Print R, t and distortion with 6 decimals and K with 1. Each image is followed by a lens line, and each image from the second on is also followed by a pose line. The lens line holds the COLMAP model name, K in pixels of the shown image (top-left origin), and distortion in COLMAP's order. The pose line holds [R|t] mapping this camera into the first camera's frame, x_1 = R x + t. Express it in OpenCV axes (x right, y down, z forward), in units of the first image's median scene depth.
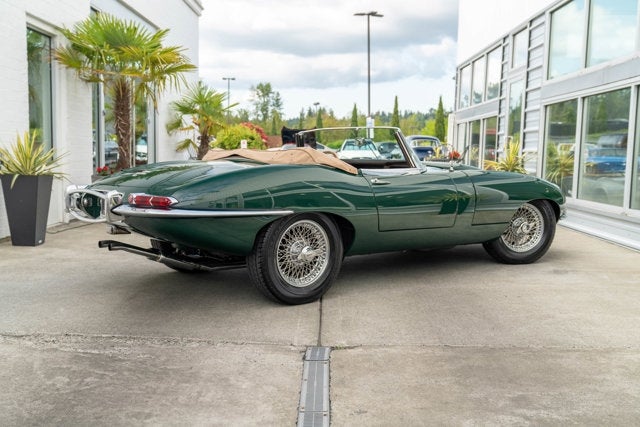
lens RADIAL K [[760.1, 0, 320.0], [0, 760.1, 213.5], [0, 0, 1]] dist [0.002135, -0.002234]
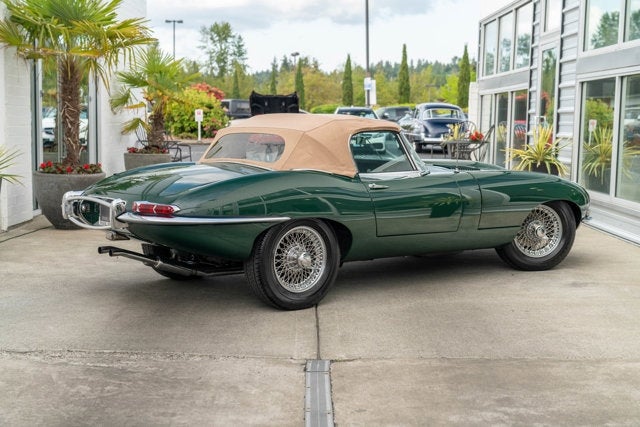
lens RADIAL K [[1069.2, 0, 320.0], [0, 1069.2, 213.5], [0, 0, 1]] dist [0.026271, 0.023859]
pose [[0.999798, -0.006869, 0.018893, -0.025297], [0.006705, 0.999939, 0.008744, -0.033324], [-0.018952, -0.008615, 0.999783, -0.430338]]
